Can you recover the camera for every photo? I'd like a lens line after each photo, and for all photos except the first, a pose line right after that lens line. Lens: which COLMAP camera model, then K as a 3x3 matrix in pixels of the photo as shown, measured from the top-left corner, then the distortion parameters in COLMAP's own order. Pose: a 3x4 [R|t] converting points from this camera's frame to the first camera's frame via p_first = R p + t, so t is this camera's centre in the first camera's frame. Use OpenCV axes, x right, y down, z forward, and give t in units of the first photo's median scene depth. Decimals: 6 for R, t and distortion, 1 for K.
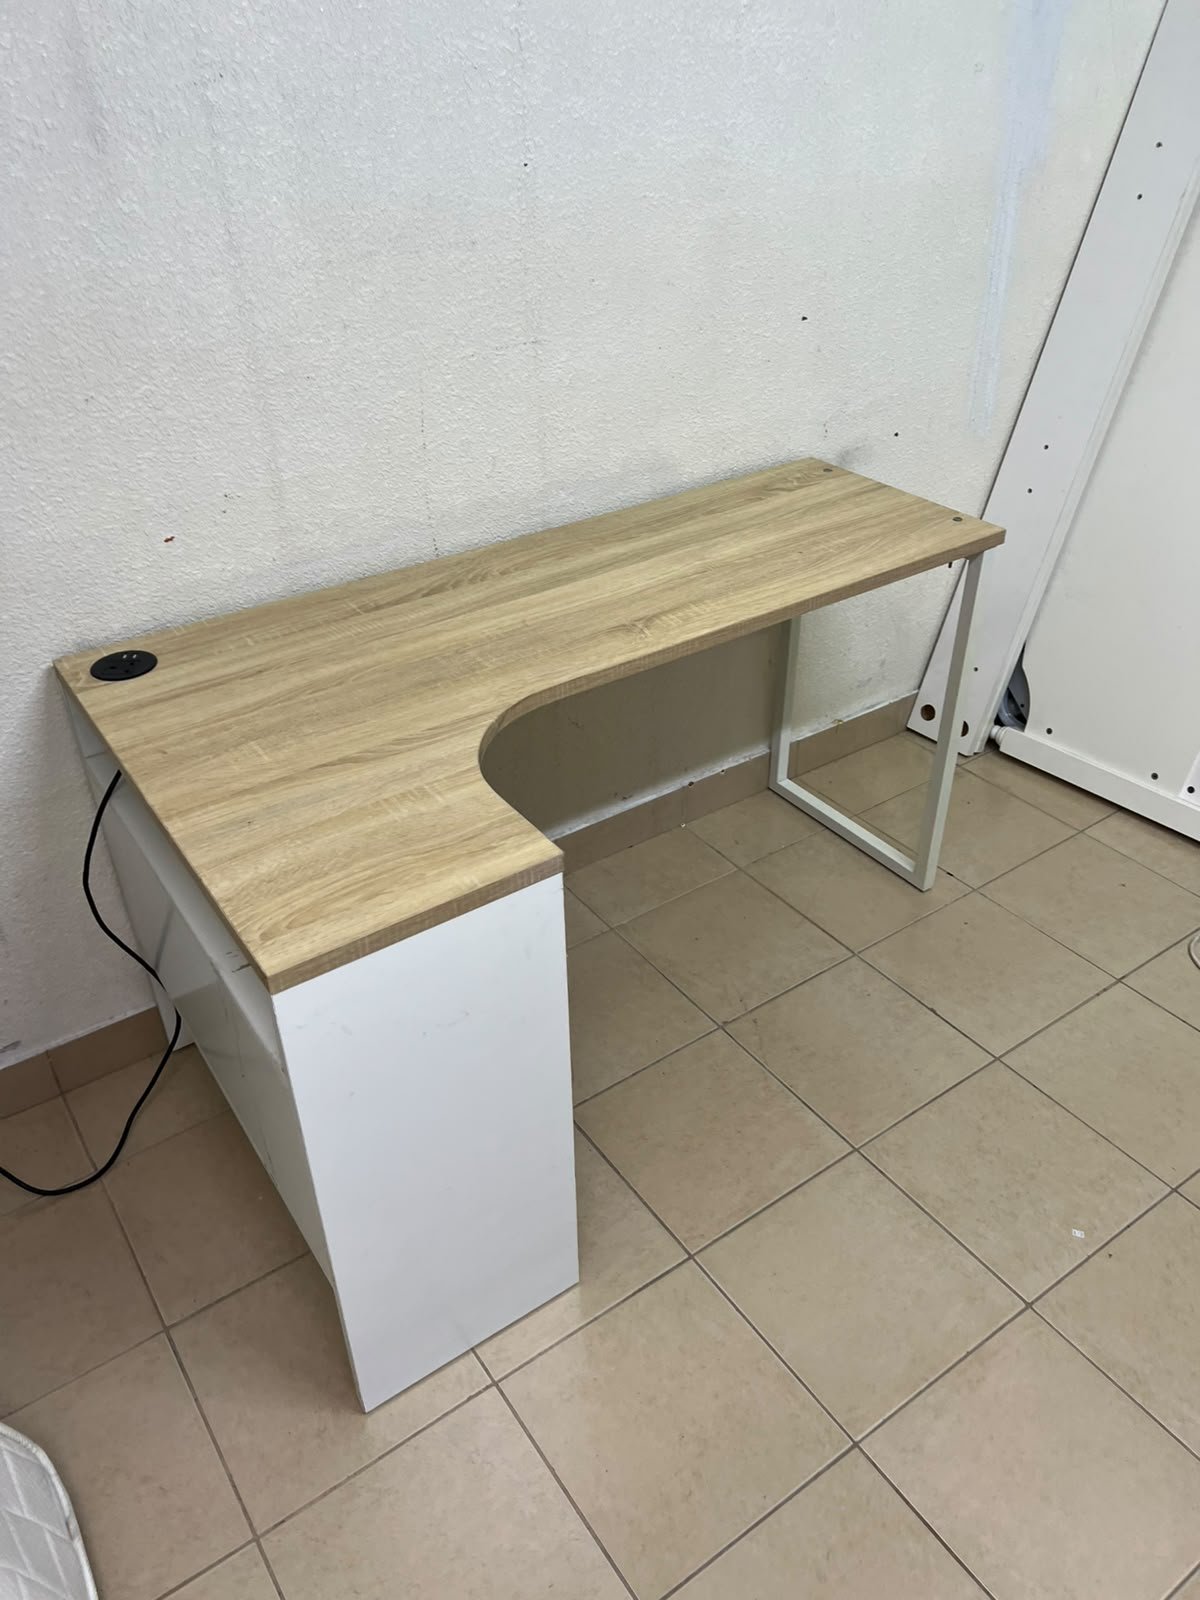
lens RADIAL K [[1206.3, 0, 592.5], [0, 1206.3, 798.7], [0, 0, 1]] dist [0.046462, -0.053617]
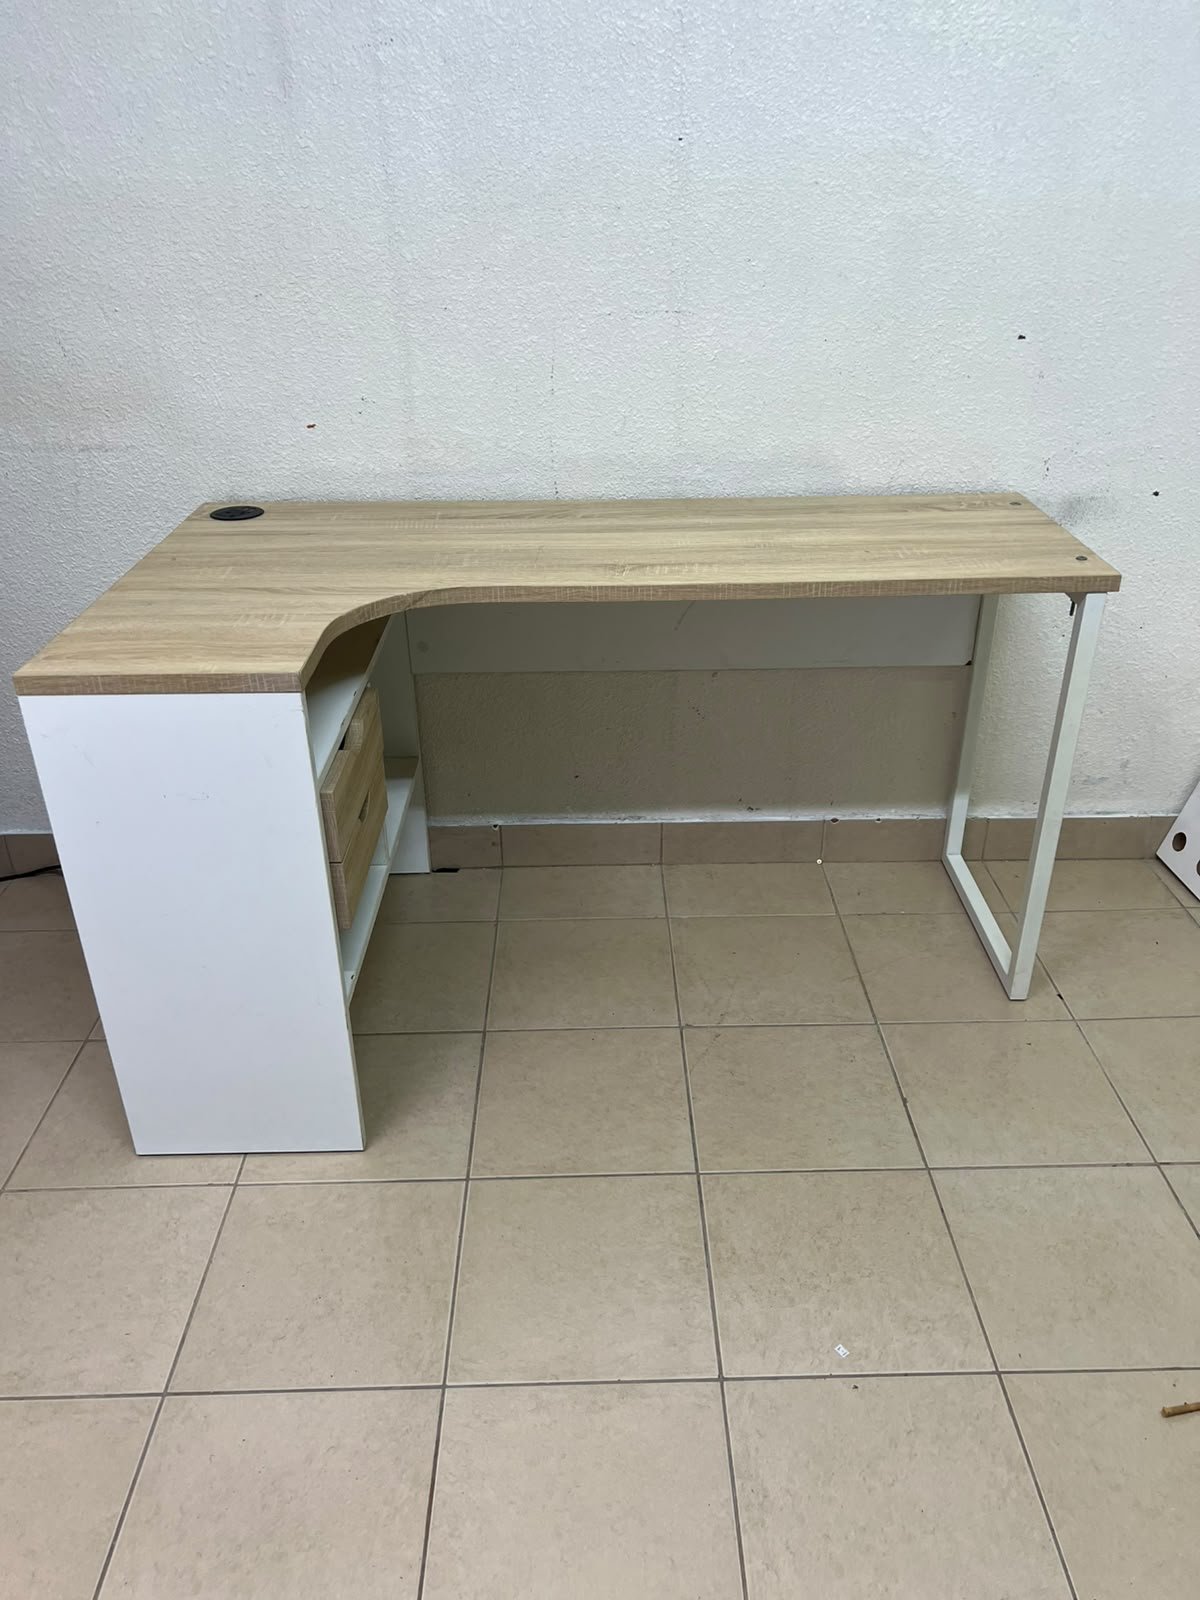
lens RADIAL K [[1206.3, 0, 612.3], [0, 1206.3, 804.9], [0, 0, 1]] dist [0.046462, -0.053617]
pose [[0.835095, 0.271872, -0.478228, 0.554042], [-0.314629, 0.949164, -0.009817, 0.057995], [0.451248, 0.158663, 0.878181, 0.132370]]
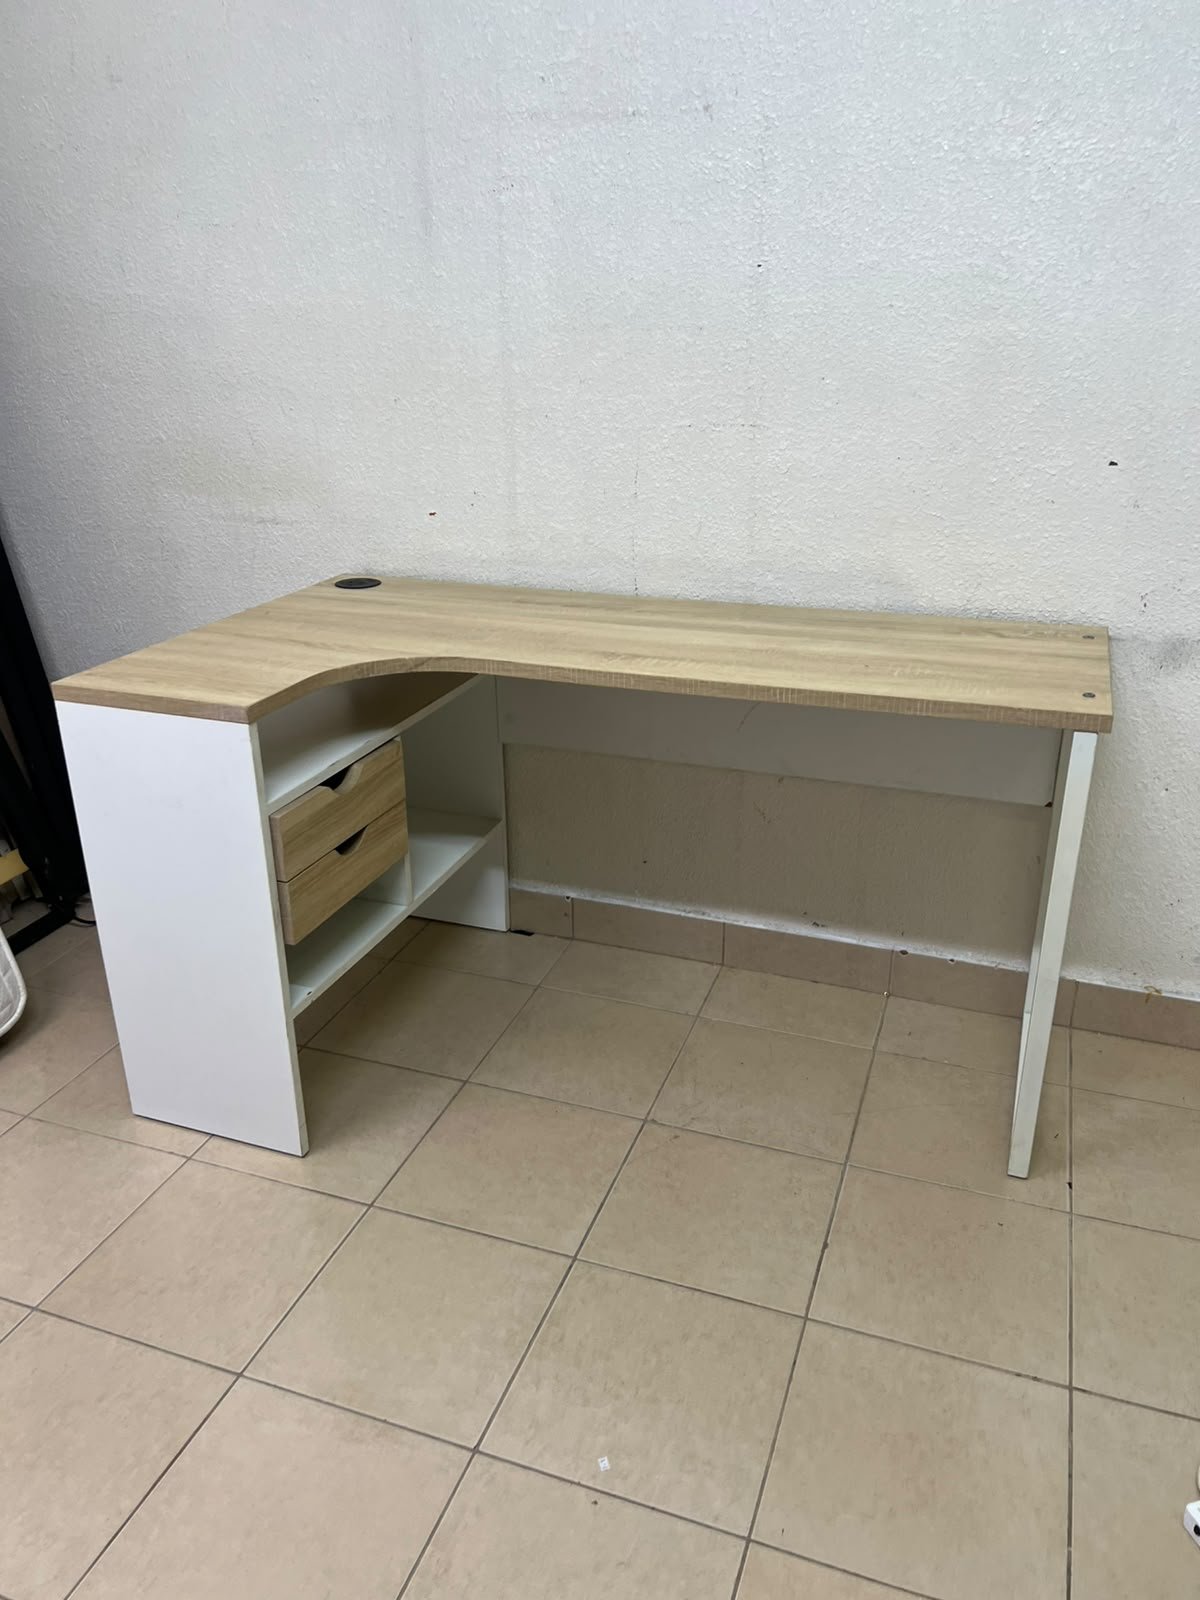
lens RADIAL K [[1206.3, 0, 593.5], [0, 1206.3, 797.9], [0, 0, 1]] dist [0.046462, -0.053617]
pose [[0.577472, 0.324488, -0.749155, 0.837842], [-0.456116, 0.889286, 0.033595, -0.056306], [0.677114, 0.322302, 0.661542, 0.315688]]
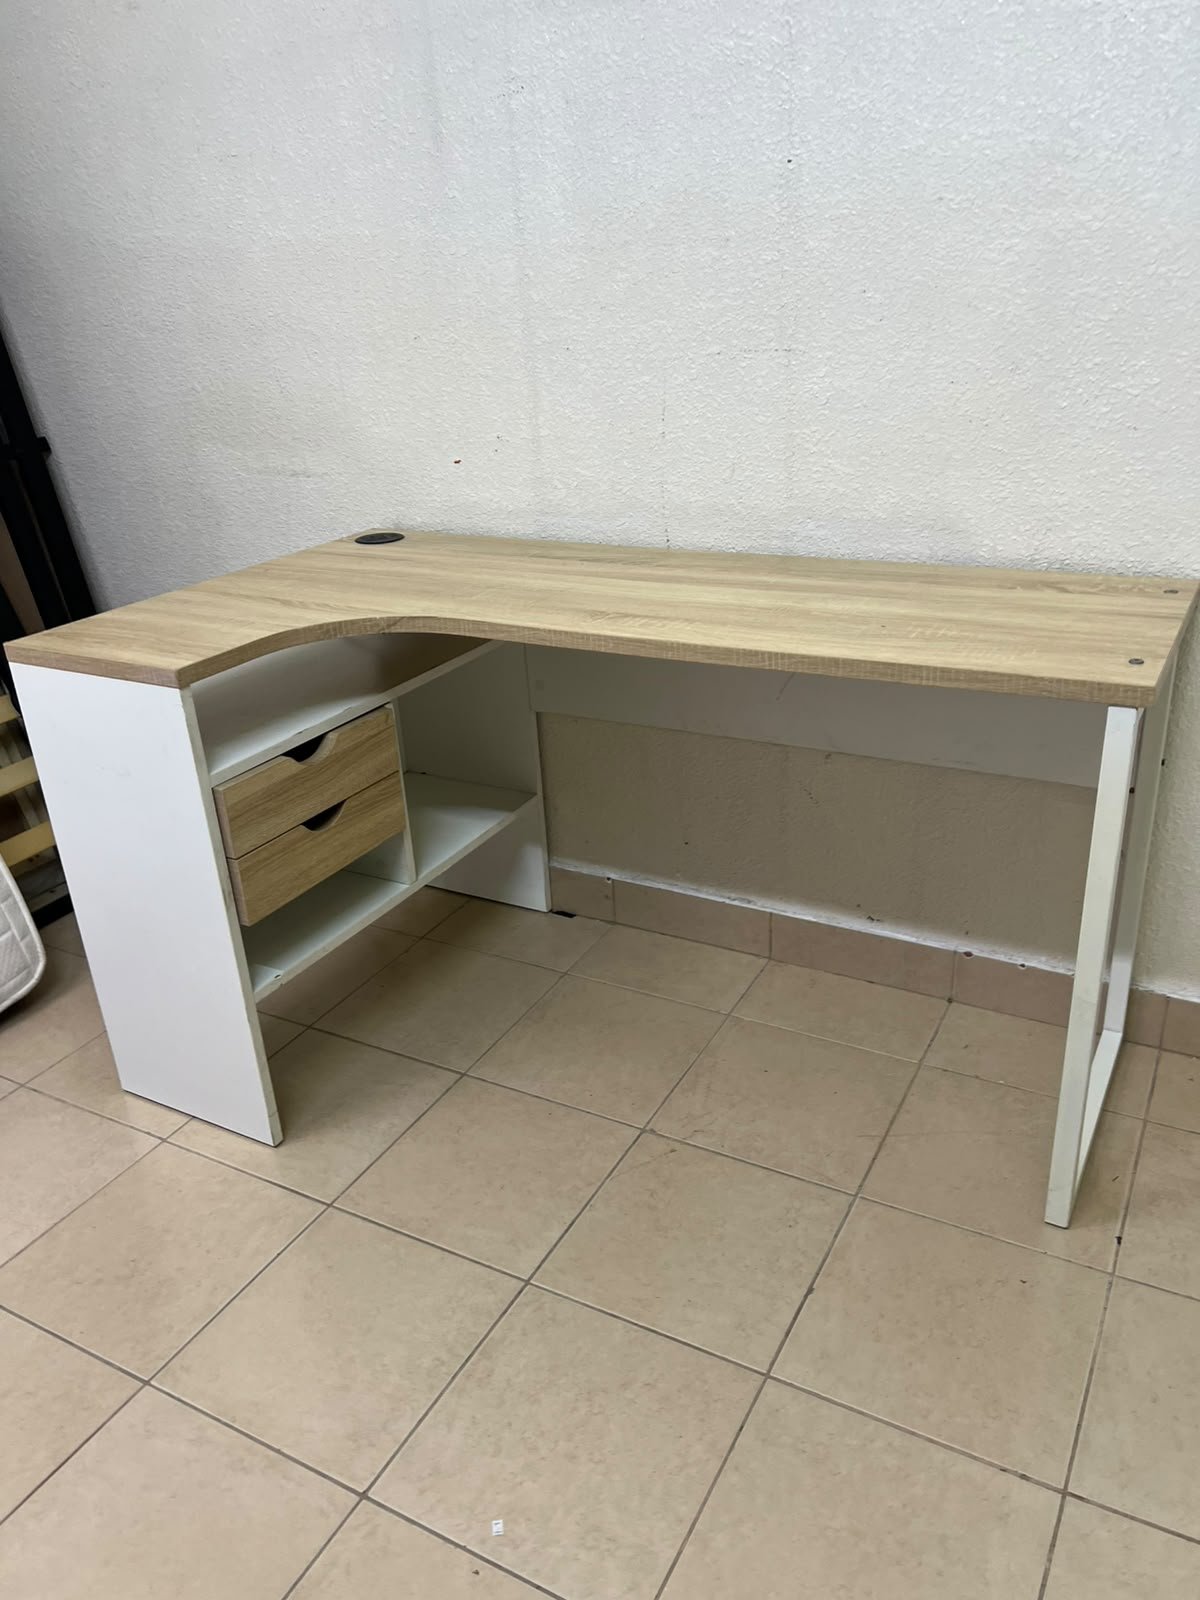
lens RADIAL K [[1206.3, 0, 610.8], [0, 1206.3, 808.8], [0, 0, 1]] dist [0.046462, -0.053617]
pose [[0.451959, 0.364226, -0.814293, 0.840413], [-0.461616, 0.876610, 0.135888, -0.136679], [0.763311, 0.314475, 0.564324, 0.505048]]
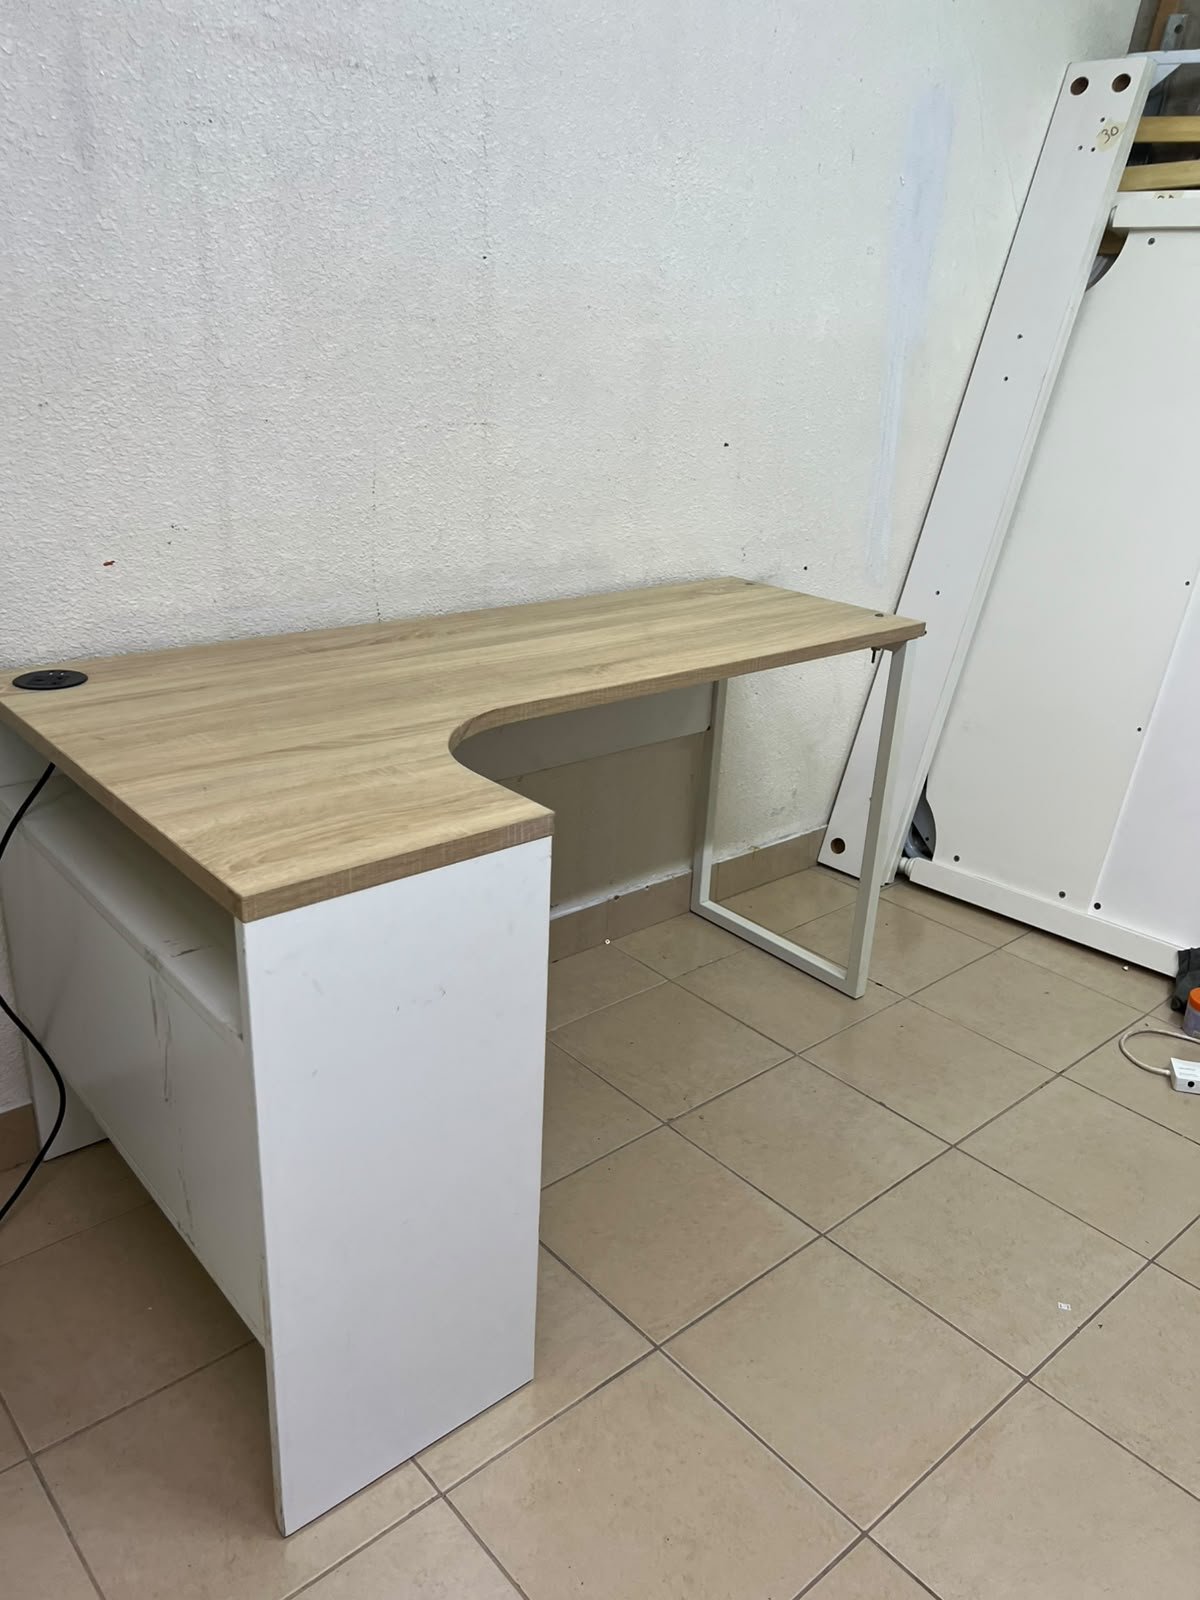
lens RADIAL K [[1206.3, 0, 613.8], [0, 1206.3, 793.4], [0, 0, 1]] dist [0.046462, -0.053617]
pose [[0.990860, 0.019806, 0.133430, -0.074792], [0.010095, 0.975500, -0.219769, 0.171841], [-0.134514, 0.219107, 0.966384, 0.055528]]
